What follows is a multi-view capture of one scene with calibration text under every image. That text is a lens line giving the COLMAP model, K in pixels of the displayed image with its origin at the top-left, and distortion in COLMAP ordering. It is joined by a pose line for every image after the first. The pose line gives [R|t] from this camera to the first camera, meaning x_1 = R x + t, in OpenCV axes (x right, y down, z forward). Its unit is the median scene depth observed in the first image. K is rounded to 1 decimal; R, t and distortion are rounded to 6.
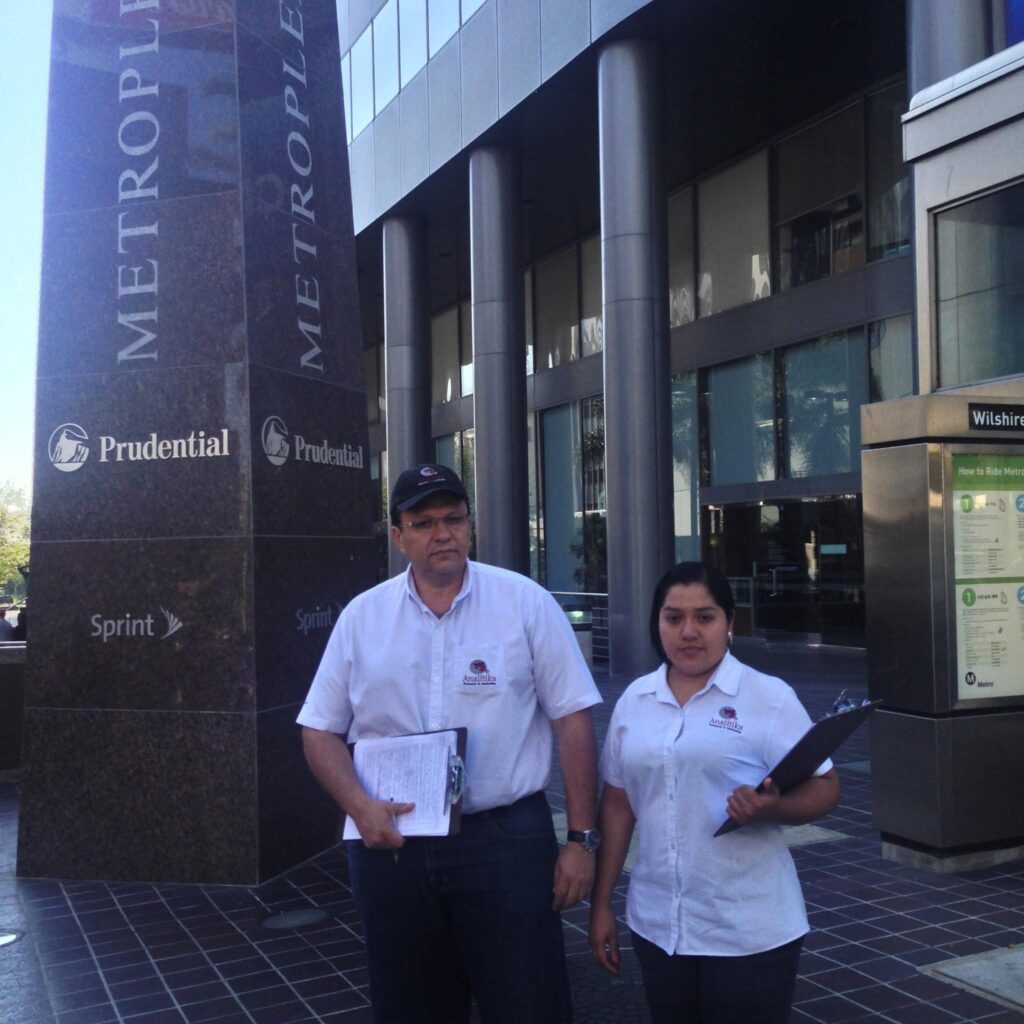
lens RADIAL K [[1233.7, 0, 512.0], [0, 1233.7, 512.0], [0, 0, 1]] dist [0.095268, -0.022878]
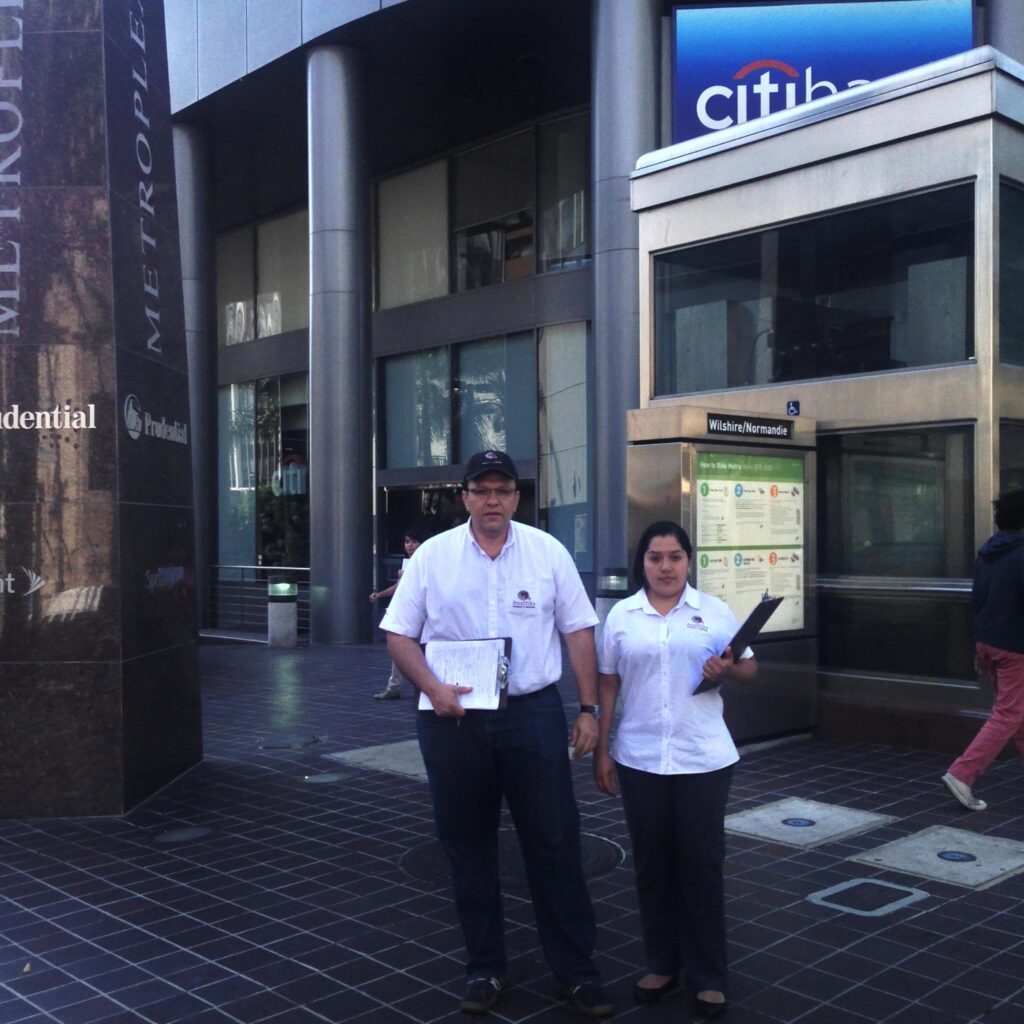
lens RADIAL K [[1240.2, 0, 512.0], [0, 1240.2, 512.0], [0, 0, 1]] dist [0.081781, -0.035262]
pose [[0.949635, 0.019550, 0.312748, -0.225798], [-0.024335, 0.999639, 0.011402, 0.006537], [-0.312413, -0.018438, 0.949768, -0.168239]]
